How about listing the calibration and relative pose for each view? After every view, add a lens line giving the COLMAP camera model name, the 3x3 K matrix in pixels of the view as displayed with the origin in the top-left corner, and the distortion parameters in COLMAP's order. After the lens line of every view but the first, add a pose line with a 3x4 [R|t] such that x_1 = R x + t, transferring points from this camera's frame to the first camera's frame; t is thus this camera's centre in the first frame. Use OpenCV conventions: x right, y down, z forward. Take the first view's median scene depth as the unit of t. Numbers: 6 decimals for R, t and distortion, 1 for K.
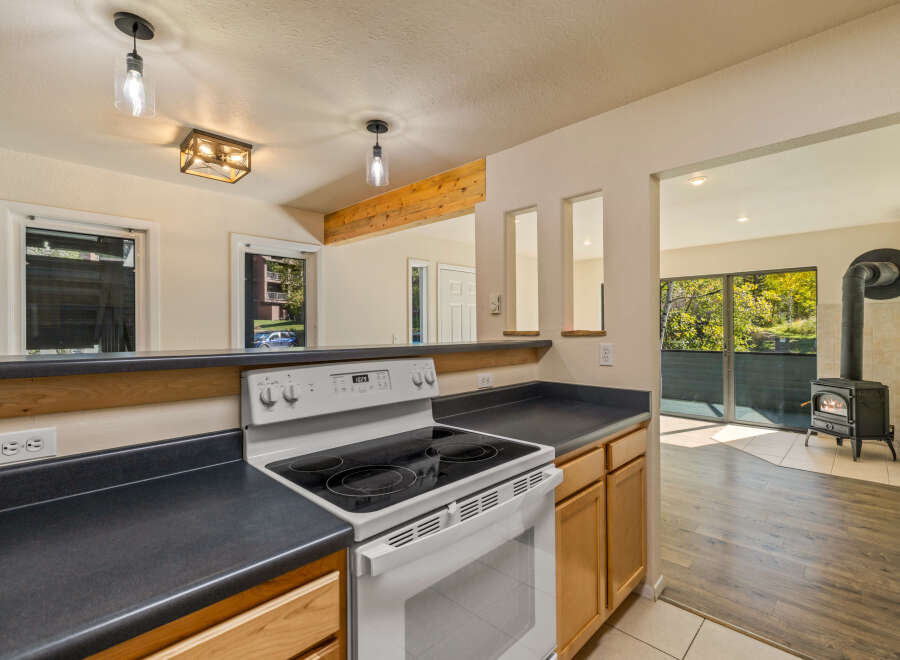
lens RADIAL K [[423.7, 0, 447.0], [0, 423.7, 324.2], [0, 0, 1]] dist [-0.001670, -0.000609]
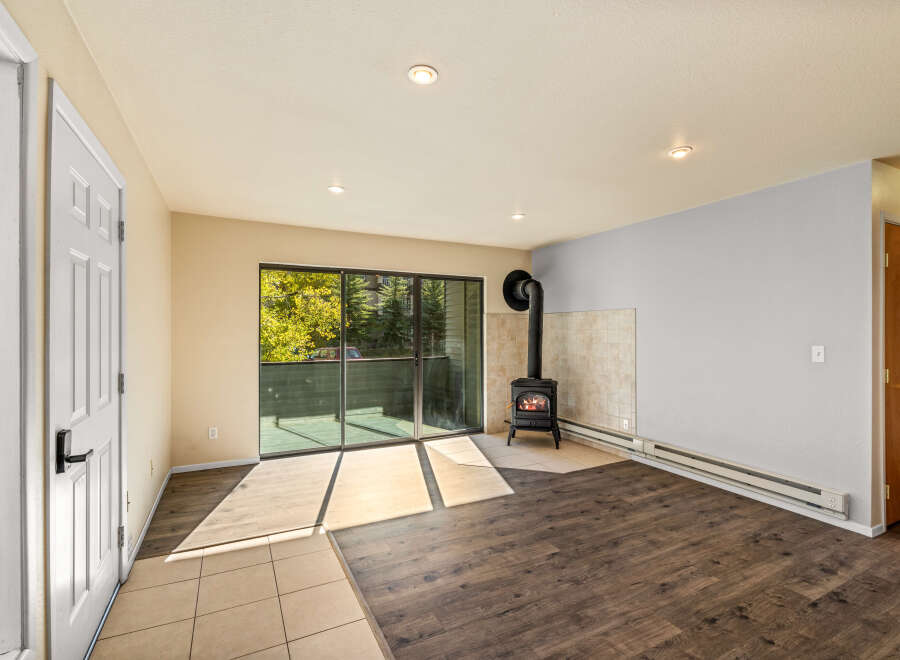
lens RADIAL K [[425.3, 0, 448.0], [0, 425.3, 331.6], [0, 0, 1]] dist [-0.001112, 0.000149]
pose [[0.313319, 0.002598, 0.949645, -0.225279], [-0.008229, 0.999966, -0.000020, 0.003342], [-0.949612, -0.007809, 0.313329, 0.855967]]
